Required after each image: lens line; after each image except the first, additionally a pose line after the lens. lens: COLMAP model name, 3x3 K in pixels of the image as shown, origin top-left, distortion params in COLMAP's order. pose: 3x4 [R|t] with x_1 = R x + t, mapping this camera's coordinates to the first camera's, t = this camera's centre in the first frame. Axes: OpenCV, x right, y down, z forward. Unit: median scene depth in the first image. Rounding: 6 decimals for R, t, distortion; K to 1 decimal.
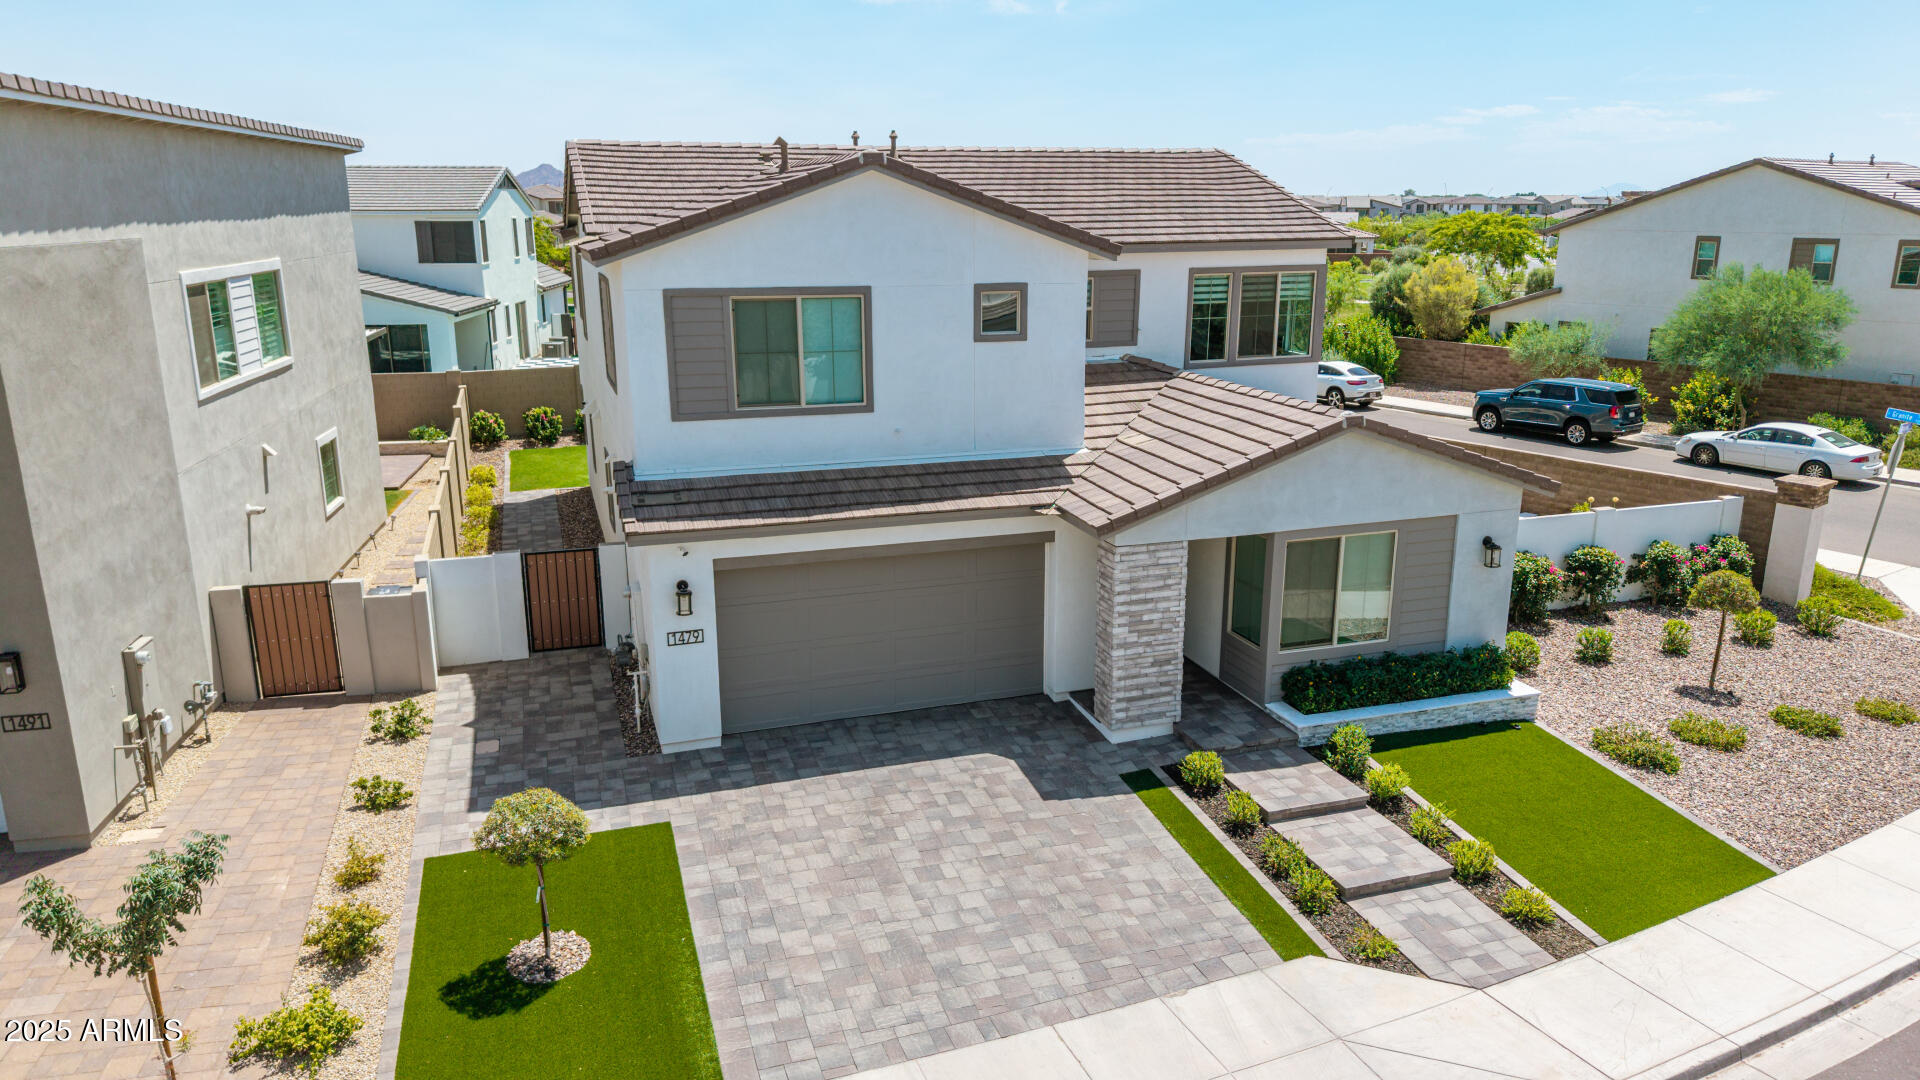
lens RADIAL K [[1283.4, 0, 967.9], [0, 1283.4, 537.3], [0, 0, 1]] dist [0.044673, -0.062860]
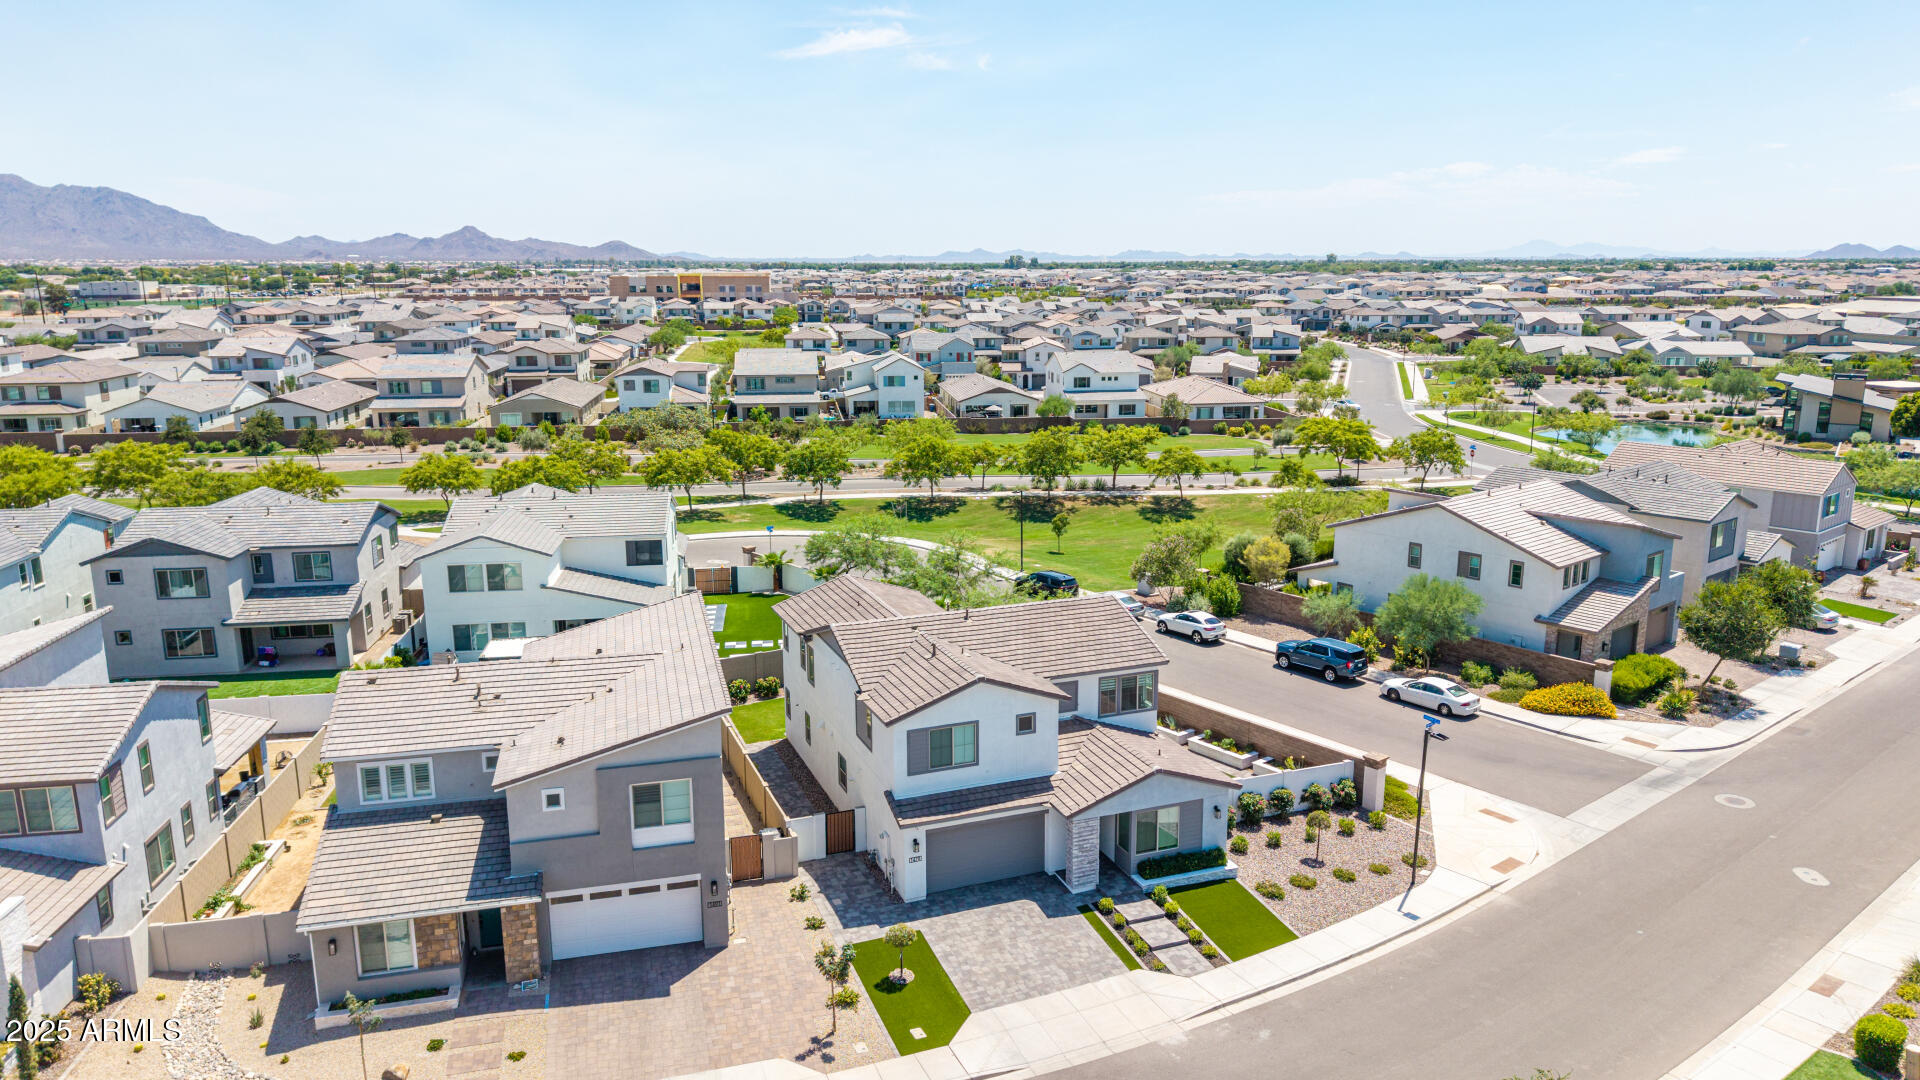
lens RADIAL K [[1302.8, 0, 971.4], [0, 1302.8, 536.8], [0, 0, 1]] dist [0.052531, -0.069018]
pose [[0.998429, -0.013010, 0.054498, -0.240014], [0.015469, 0.998870, -0.044941, -0.469326], [-0.053851, 0.045713, 0.997502, -1.755103]]
